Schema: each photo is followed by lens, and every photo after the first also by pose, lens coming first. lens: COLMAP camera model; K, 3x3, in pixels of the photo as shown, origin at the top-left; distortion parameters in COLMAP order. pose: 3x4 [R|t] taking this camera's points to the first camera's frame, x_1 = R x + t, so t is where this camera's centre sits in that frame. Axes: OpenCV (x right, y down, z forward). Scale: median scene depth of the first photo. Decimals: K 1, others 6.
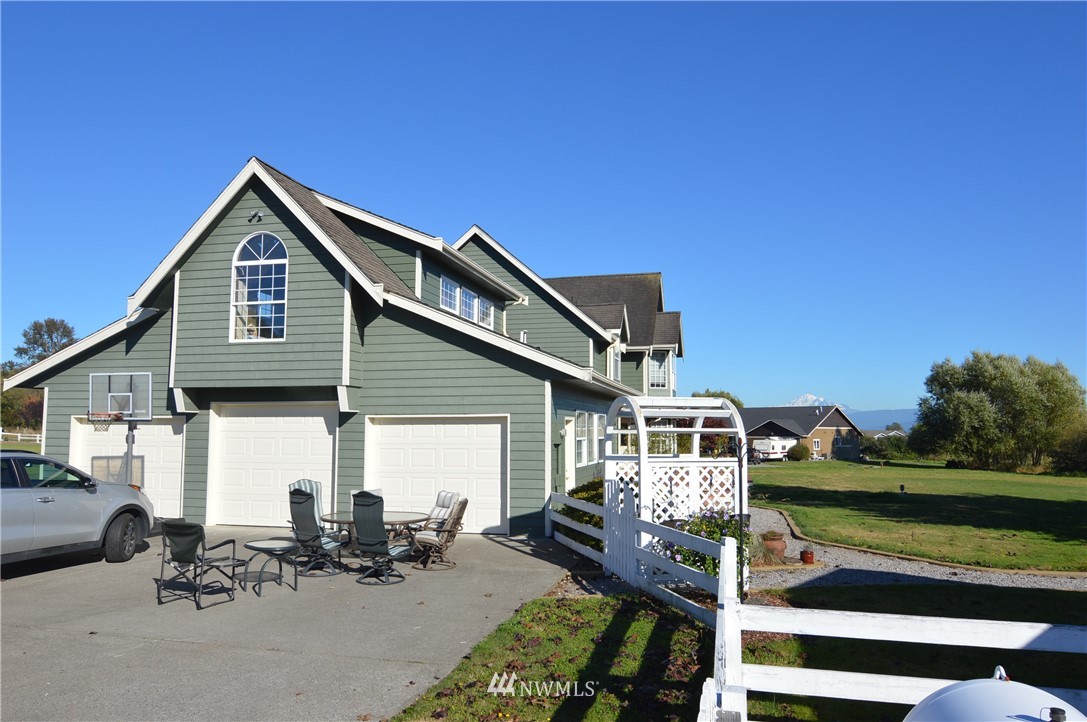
lens RADIAL K [[747.9, 0, 543.5], [0, 747.9, 361.0], [0, 0, 1]] dist [0.009579, 0.000871]
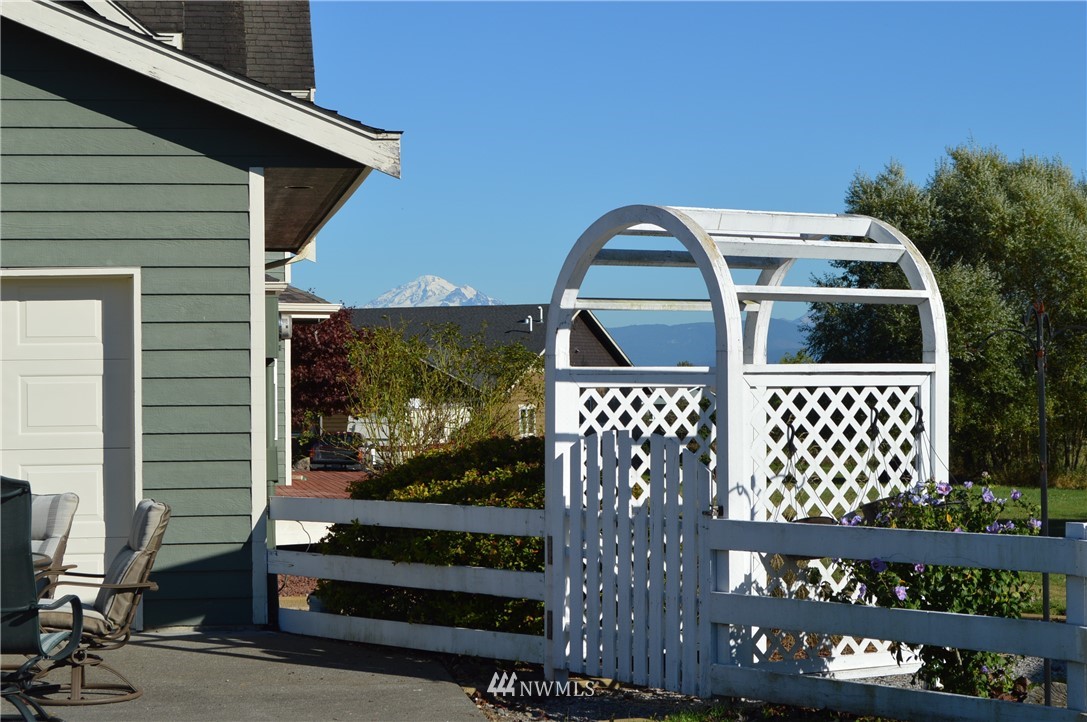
lens RADIAL K [[2499.9, 0, 543.5], [0, 2499.9, 361.0], [0, 0, 1]] dist [0.009721, 0.043057]
pose [[0.928132, -0.004868, 0.372220, -0.279736], [-0.024872, 0.996869, 0.075056, 0.022917], [-0.371420, -0.078920, 0.925105, -0.094127]]
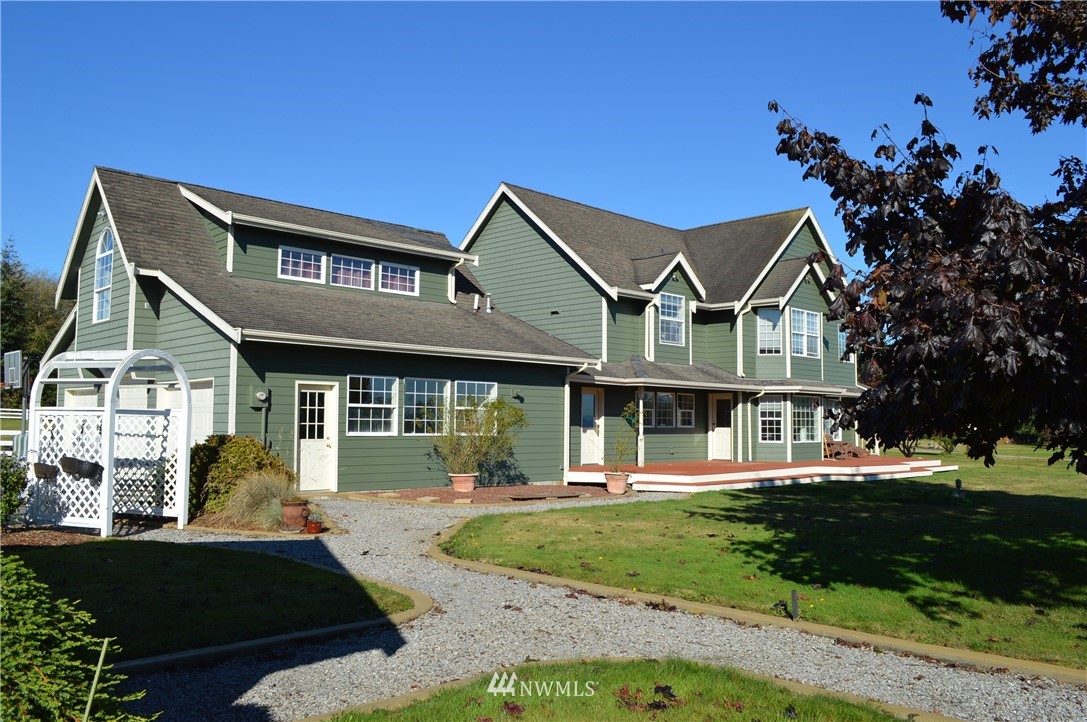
lens RADIAL K [[870.2, 0, 543.5], [0, 870.2, 361.0], [0, 0, 1]] dist [-0.071879, -0.000257]
pose [[0.858394, -0.033007, -0.511928, 0.908668], [0.042904, 0.999051, 0.007527, 0.056123], [0.511193, -0.028425, 0.858996, 0.211800]]
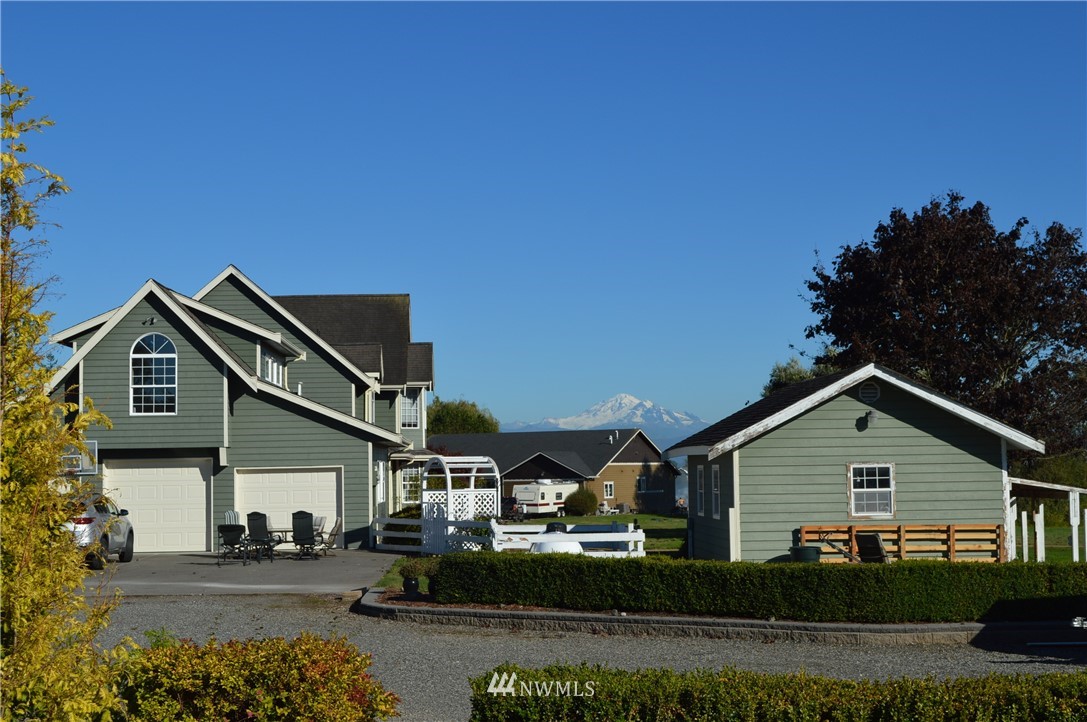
lens RADIAL K [[1538.9, 0, 543.5], [0, 1538.9, 361.0], [0, 0, 1]] dist [0.039645, 0.024764]
pose [[0.958370, 0.003477, 0.285508, -0.504831], [-0.009422, 0.999766, 0.019455, -0.185453], [-0.285373, -0.021335, 0.958179, -1.887991]]
